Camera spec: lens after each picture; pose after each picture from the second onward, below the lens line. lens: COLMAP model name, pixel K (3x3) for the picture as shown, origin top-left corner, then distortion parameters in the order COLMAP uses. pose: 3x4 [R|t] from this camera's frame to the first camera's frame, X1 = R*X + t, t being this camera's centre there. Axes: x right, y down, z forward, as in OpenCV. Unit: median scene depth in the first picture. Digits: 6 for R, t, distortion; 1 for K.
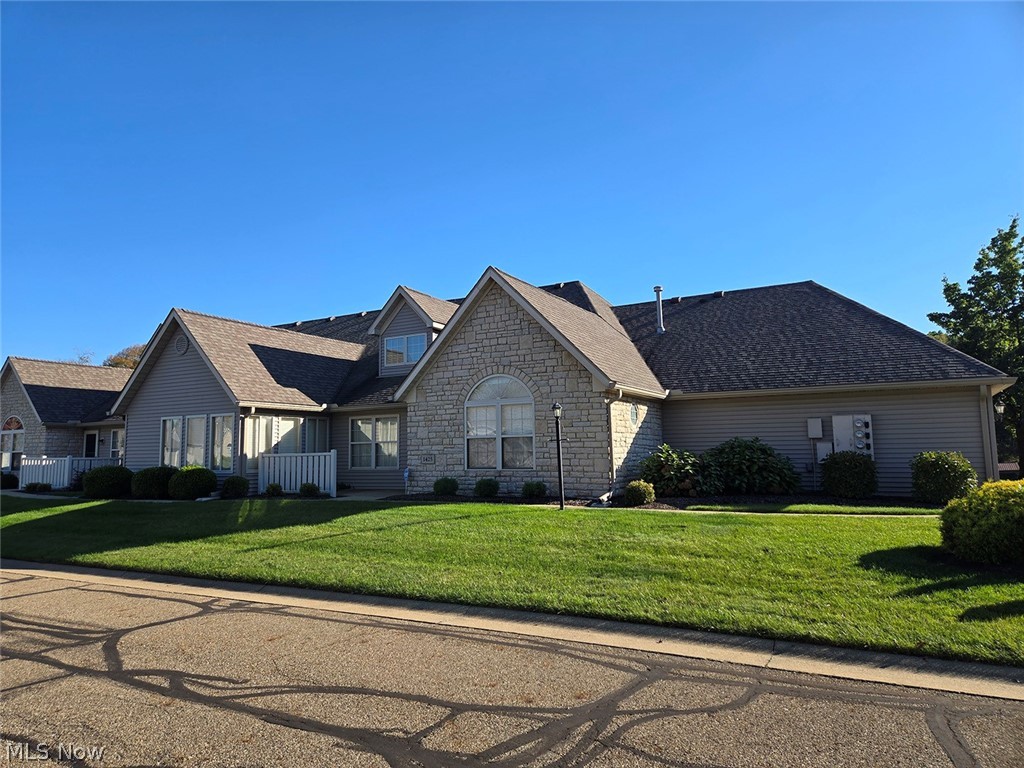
lens RADIAL K [[689.0, 0, 503.5], [0, 689.0, 377.7], [0, 0, 1]] dist [0.054518, -0.017847]
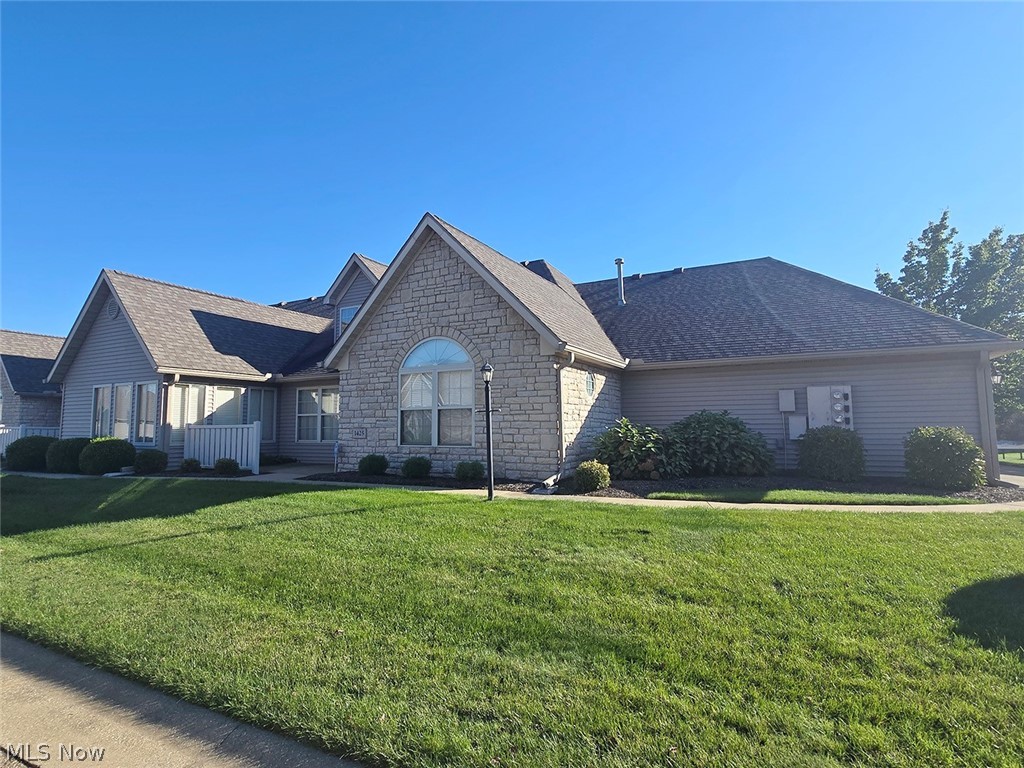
lens RADIAL K [[544.5, 0, 515.9], [0, 544.5, 377.2], [0, 0, 1]] dist [-0.004145, 0.002400]
pose [[0.999477, 0.009391, 0.030960, 0.070301], [-0.009984, 0.999769, 0.019043, 0.030918], [-0.030774, -0.019342, 0.999339, 0.294444]]
